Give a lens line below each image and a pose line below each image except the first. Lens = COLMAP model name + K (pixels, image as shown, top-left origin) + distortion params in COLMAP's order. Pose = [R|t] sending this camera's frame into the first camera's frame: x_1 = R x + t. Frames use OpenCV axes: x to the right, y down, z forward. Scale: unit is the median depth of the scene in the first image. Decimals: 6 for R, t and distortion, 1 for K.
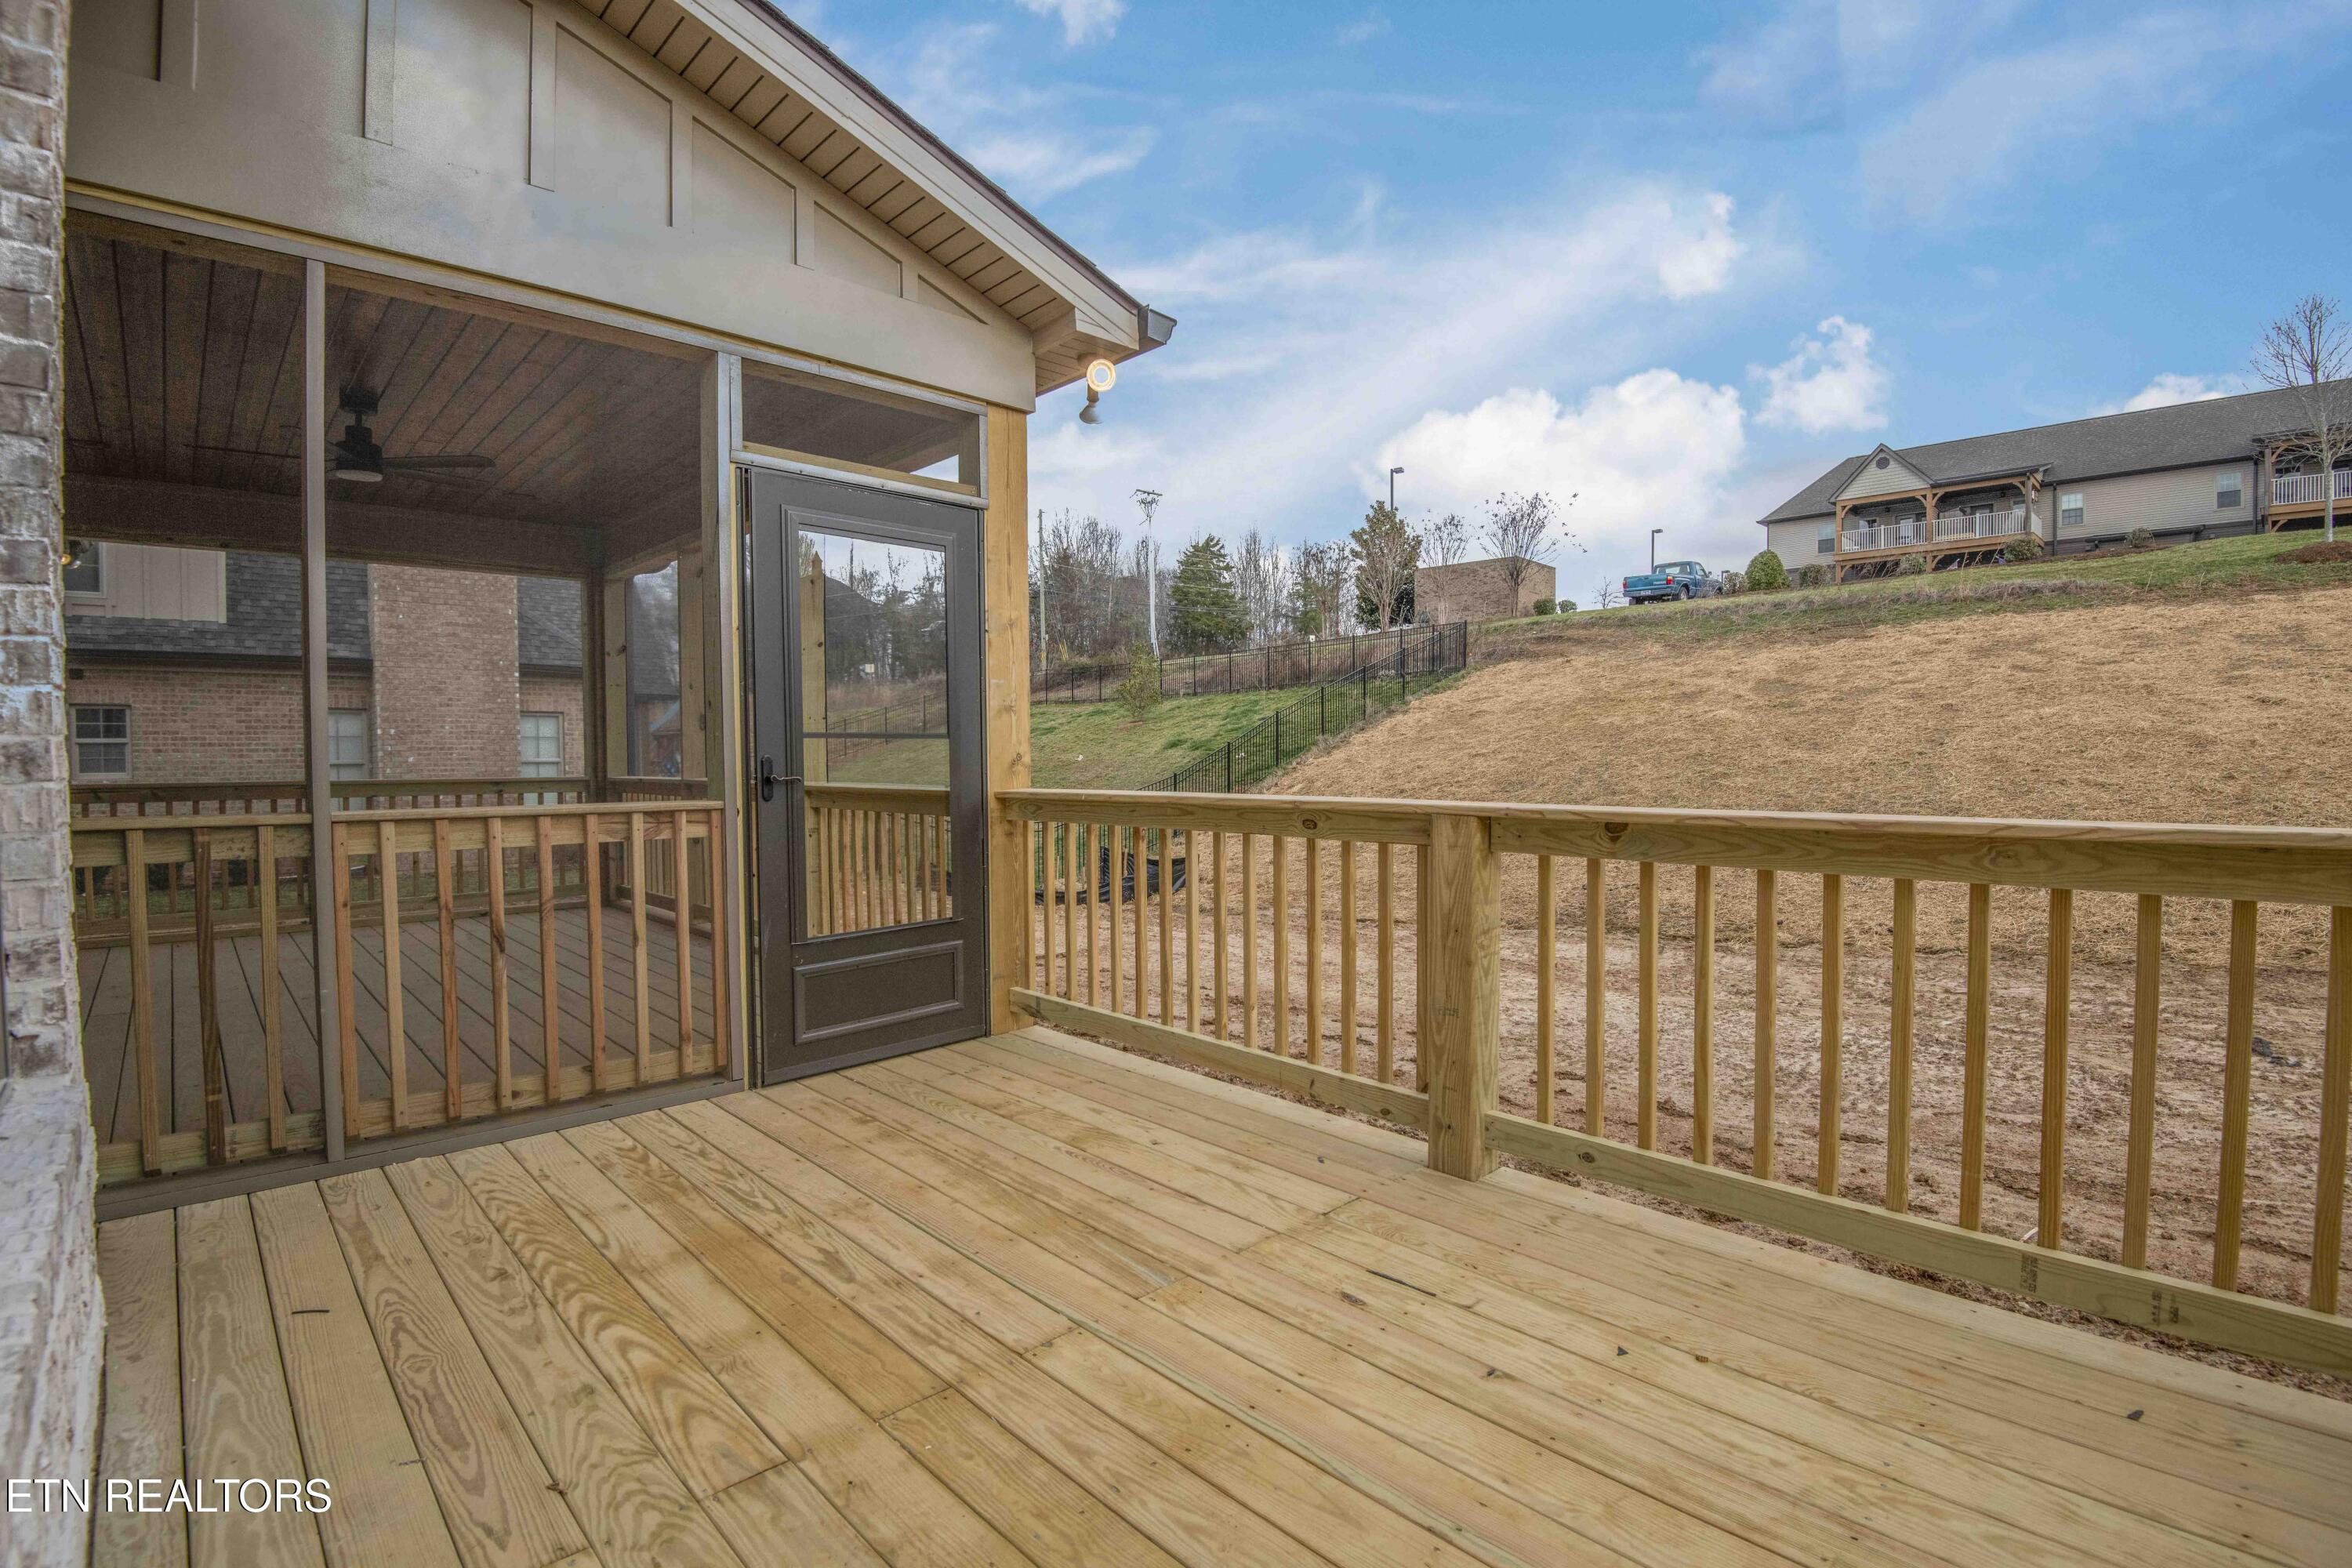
lens RADIAL K [[1090.5, 0, 1189.9], [0, 1090.5, 782.0], [0, 0, 1]] dist [-0.017757, -0.015054]
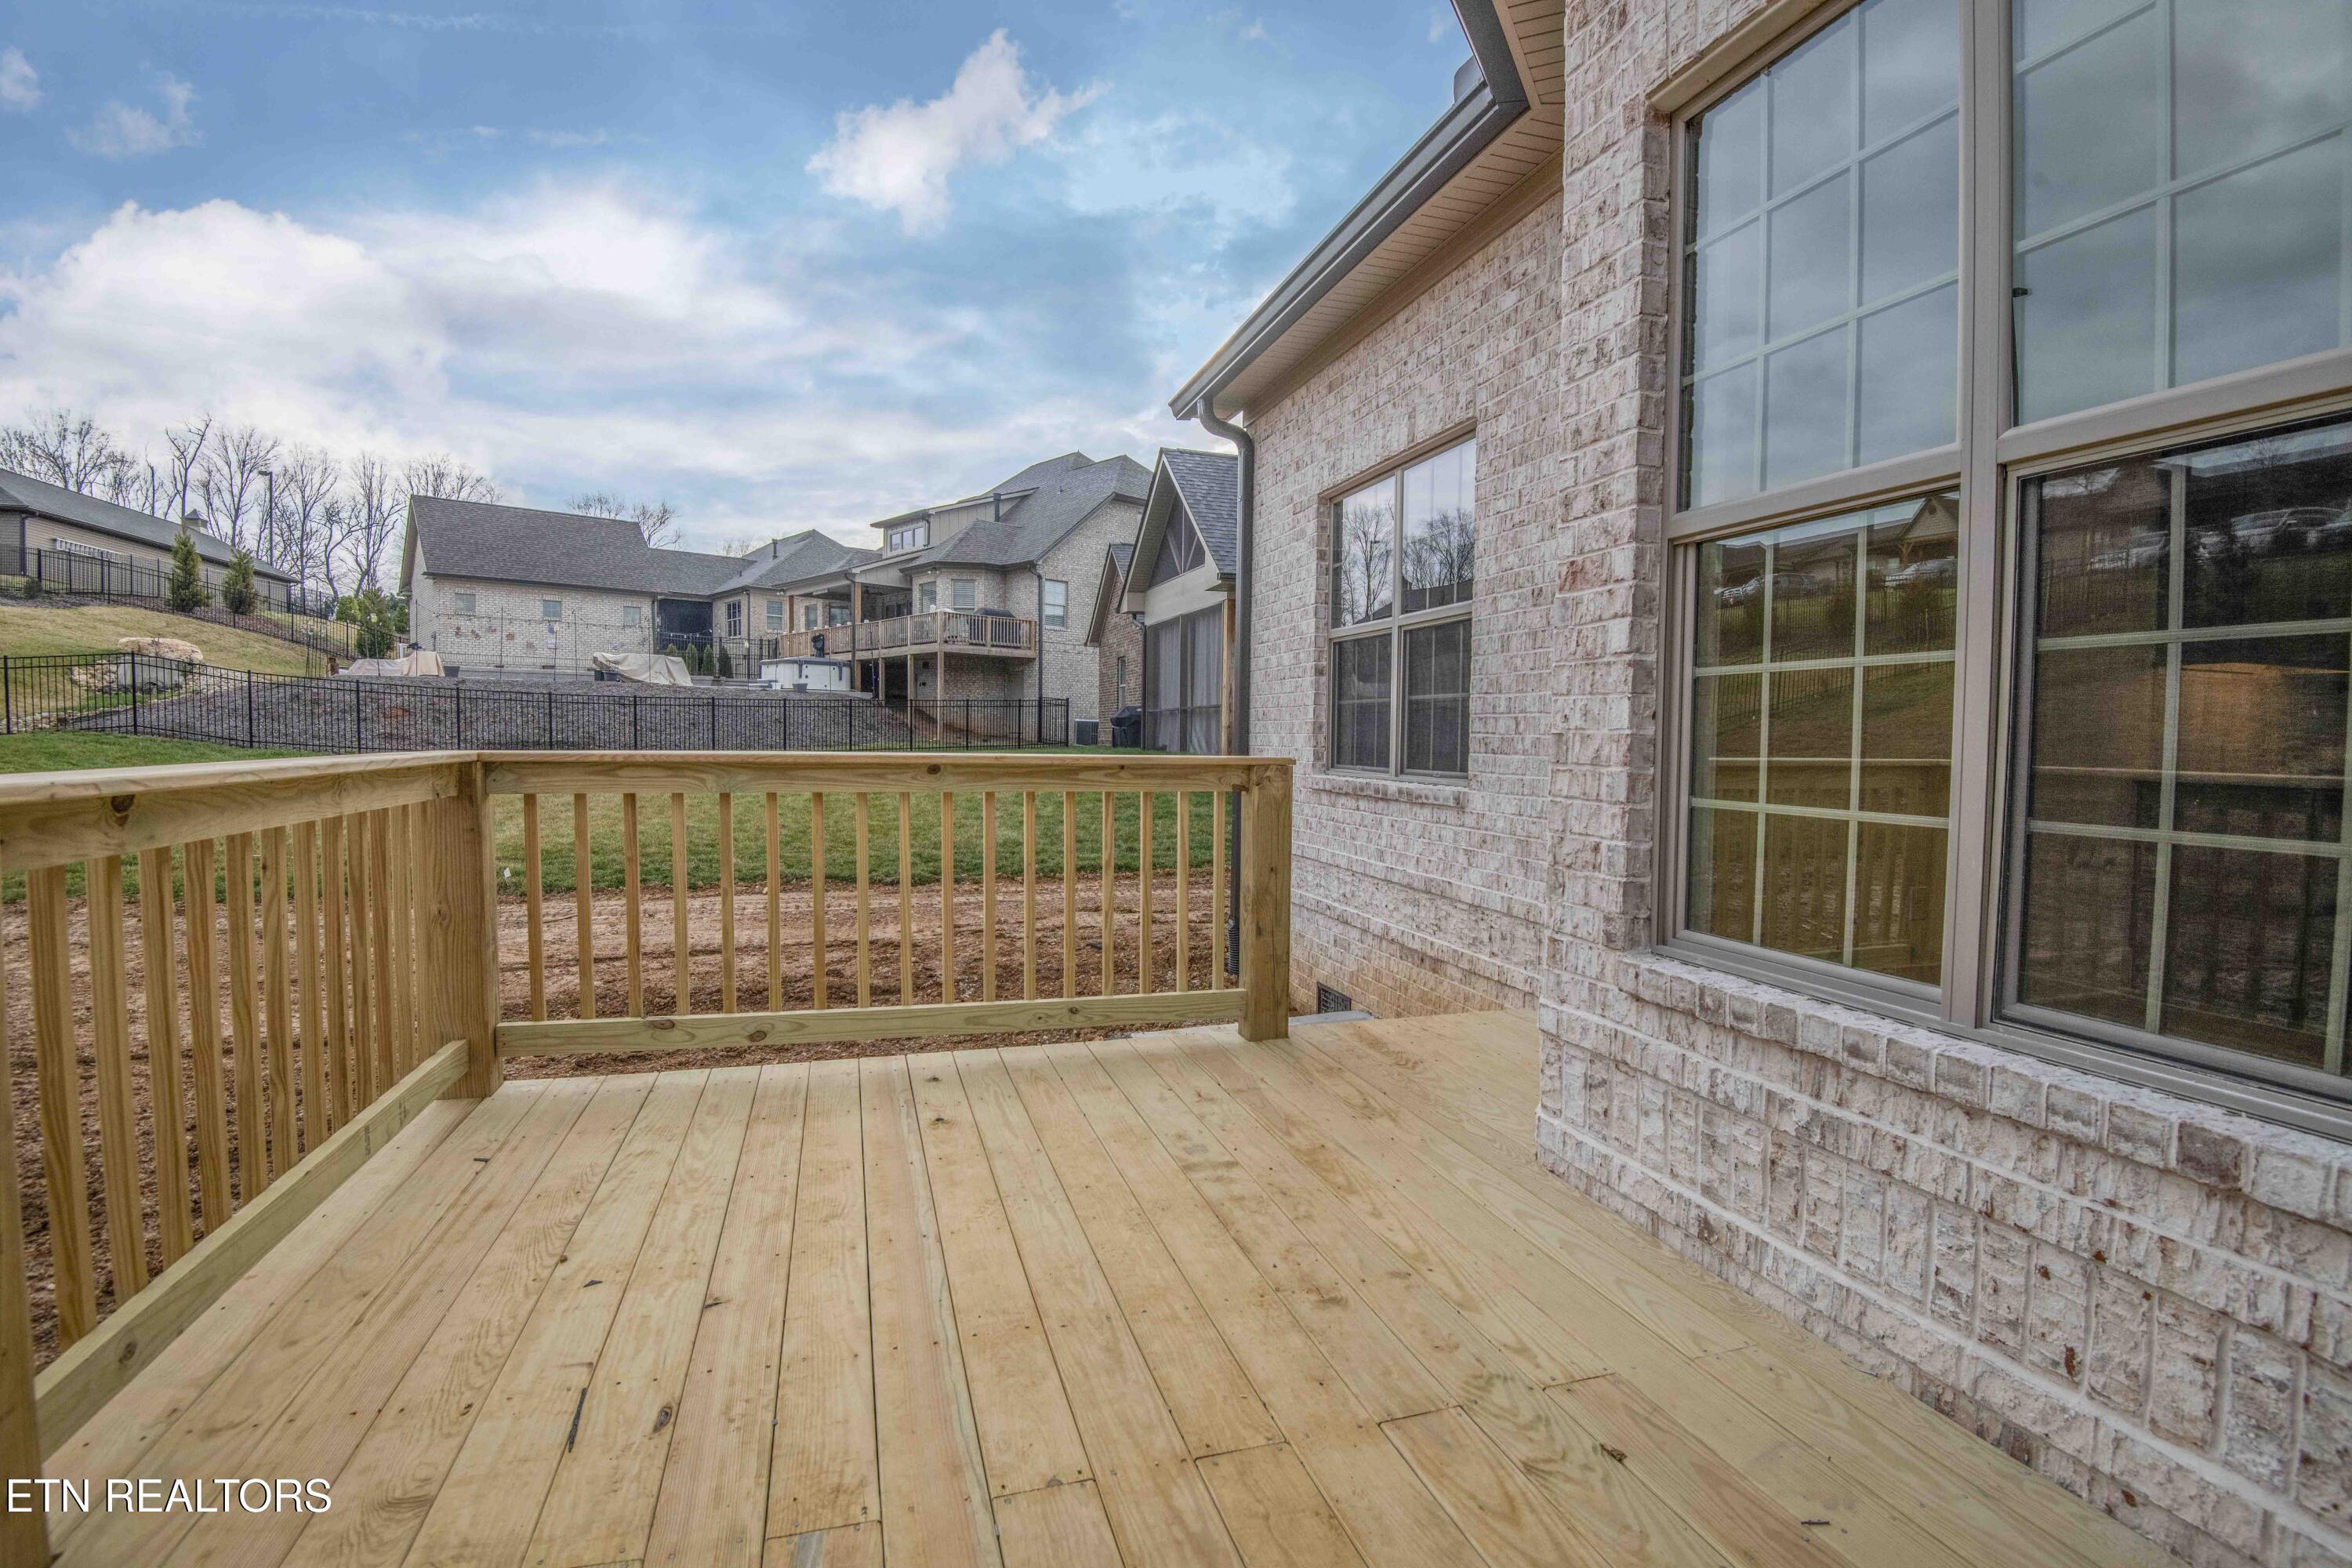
lens RADIAL K [[1090.5, 0, 1178.6], [0, 1090.5, 781.9], [0, 0, 1]] dist [-0.017757, -0.015054]
pose [[-0.891525, -0.022891, 0.452393, -0.487273], [0.008540, 0.997695, 0.067315, -0.005677], [-0.452892, 0.063877, -0.889274, 1.460670]]
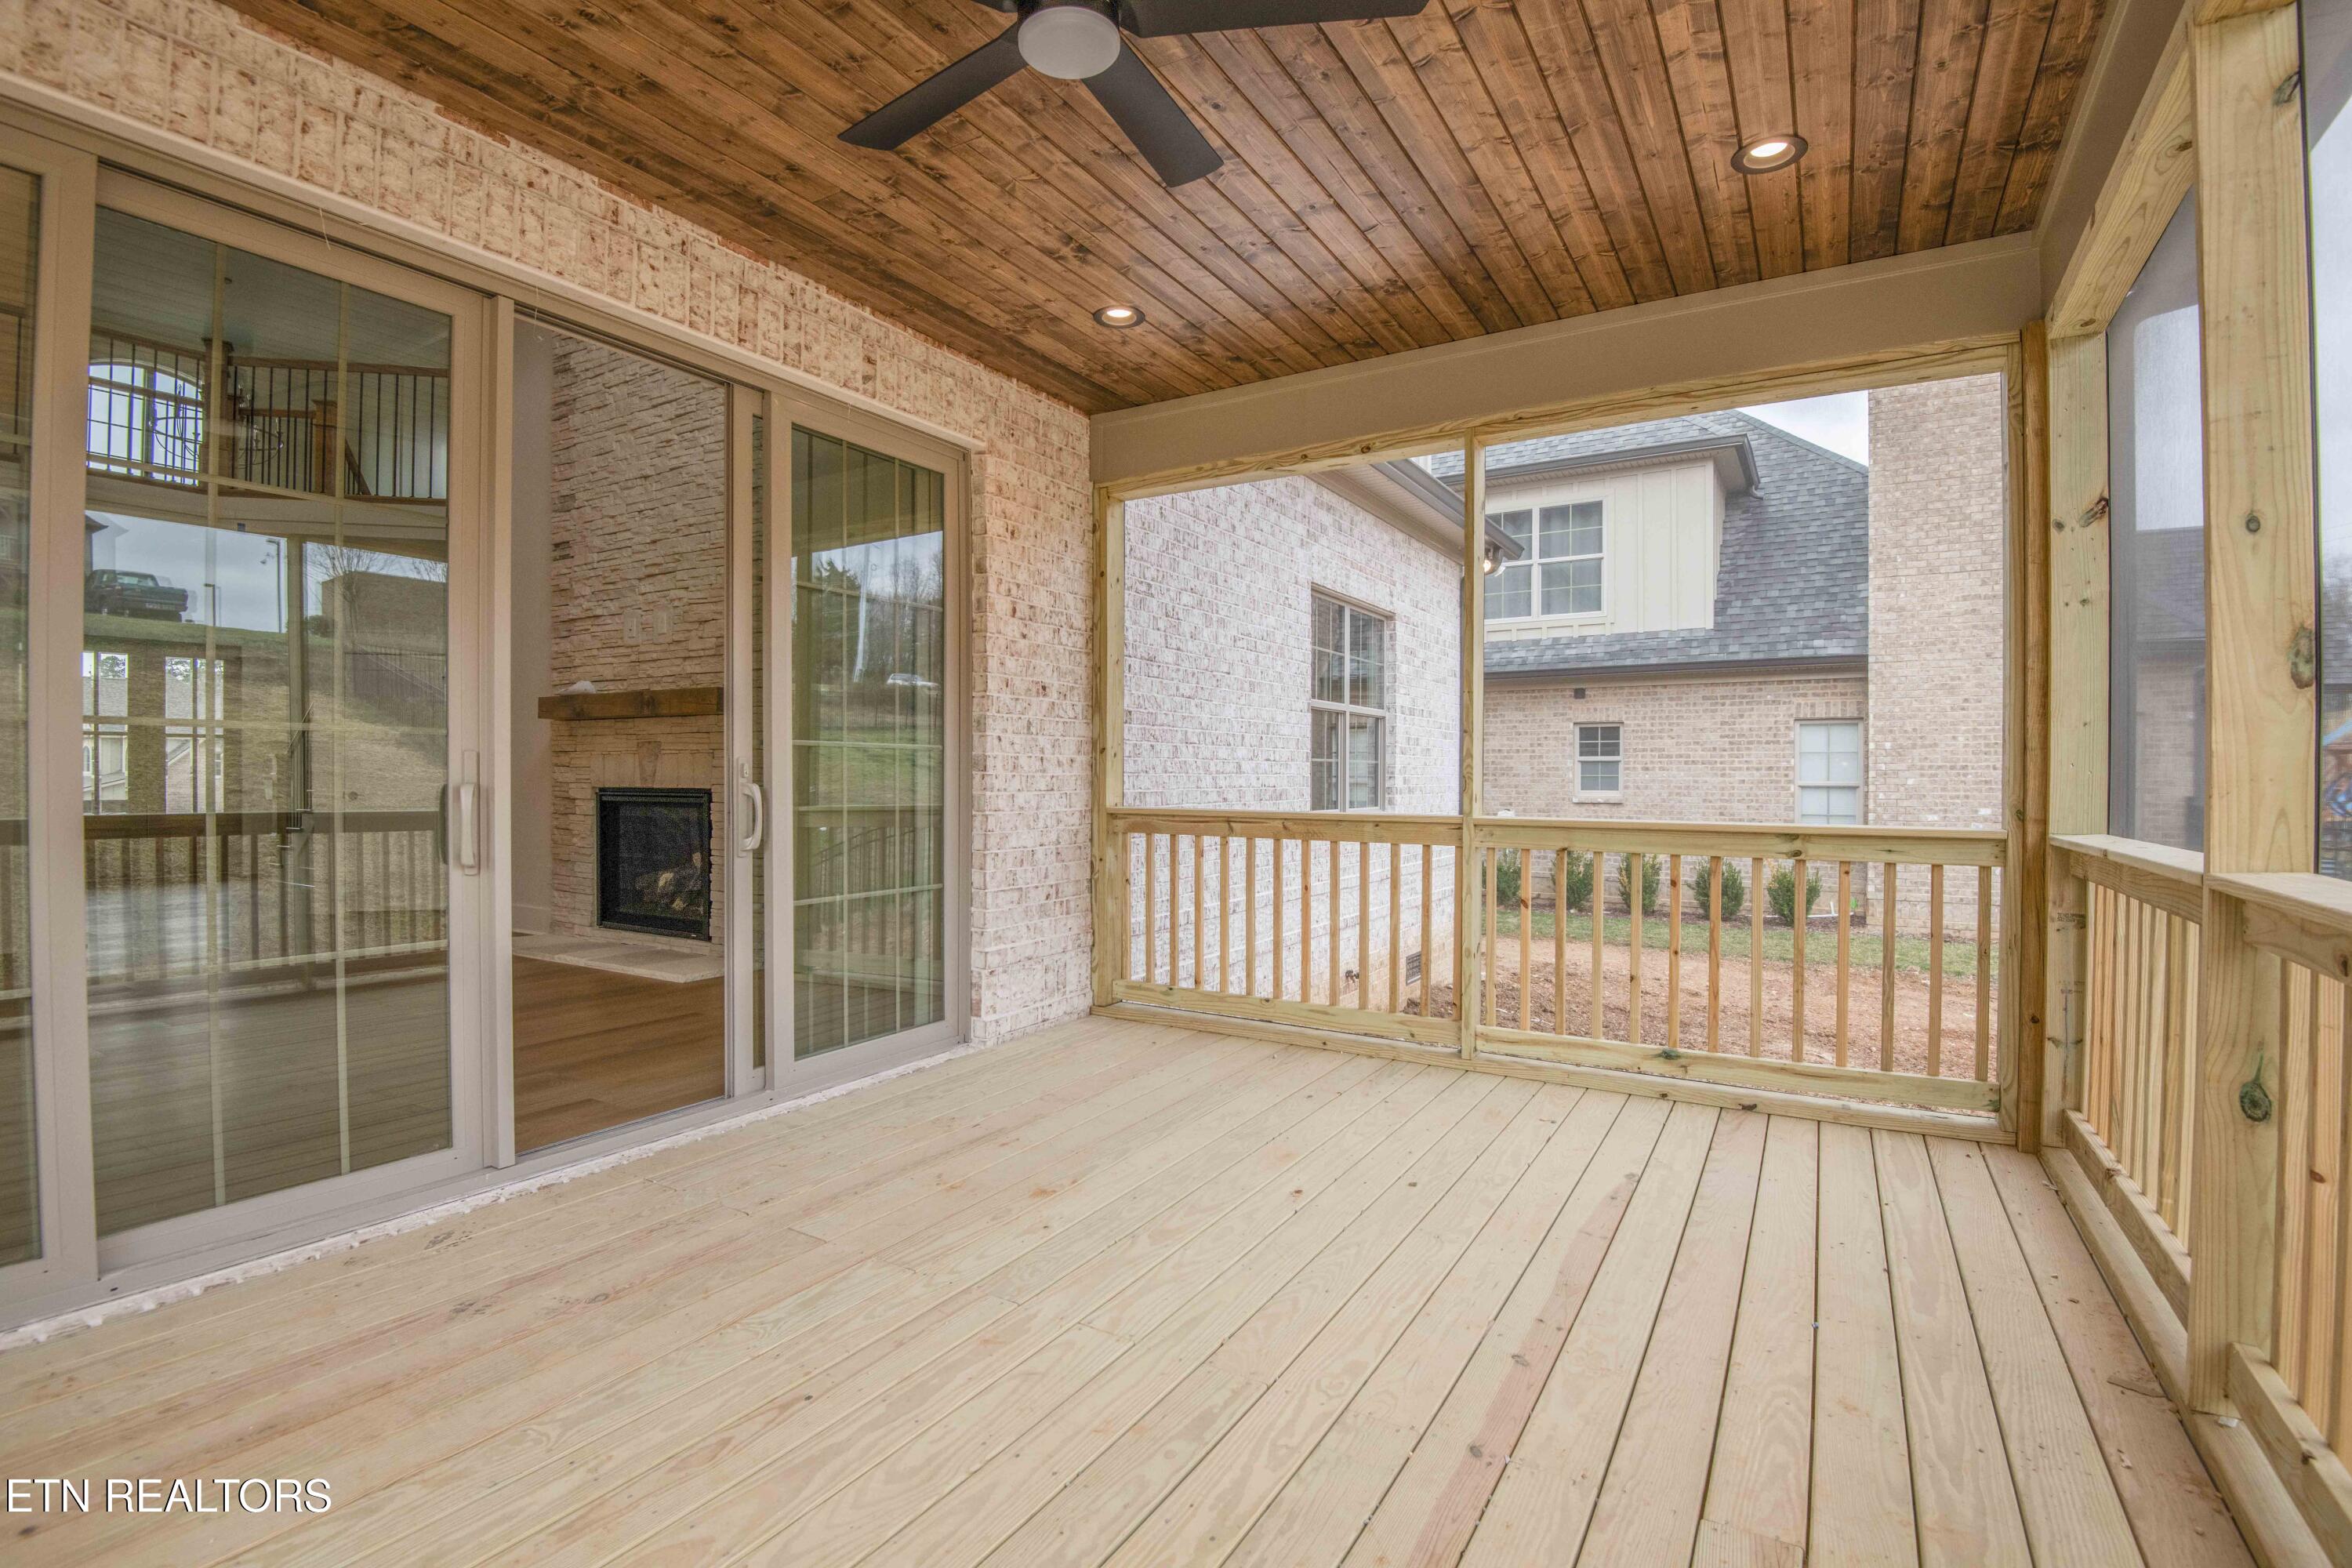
lens RADIAL K [[1090.5, 0, 1183.3], [0, 1090.5, 786.5], [0, 0, 1]] dist [-0.017757, -0.015054]
pose [[0.262230, 0.016134, -0.964870, -0.071483], [-0.030644, 0.999495, 0.008384, -0.005000], [0.964519, 0.027369, 0.262593, 0.173408]]
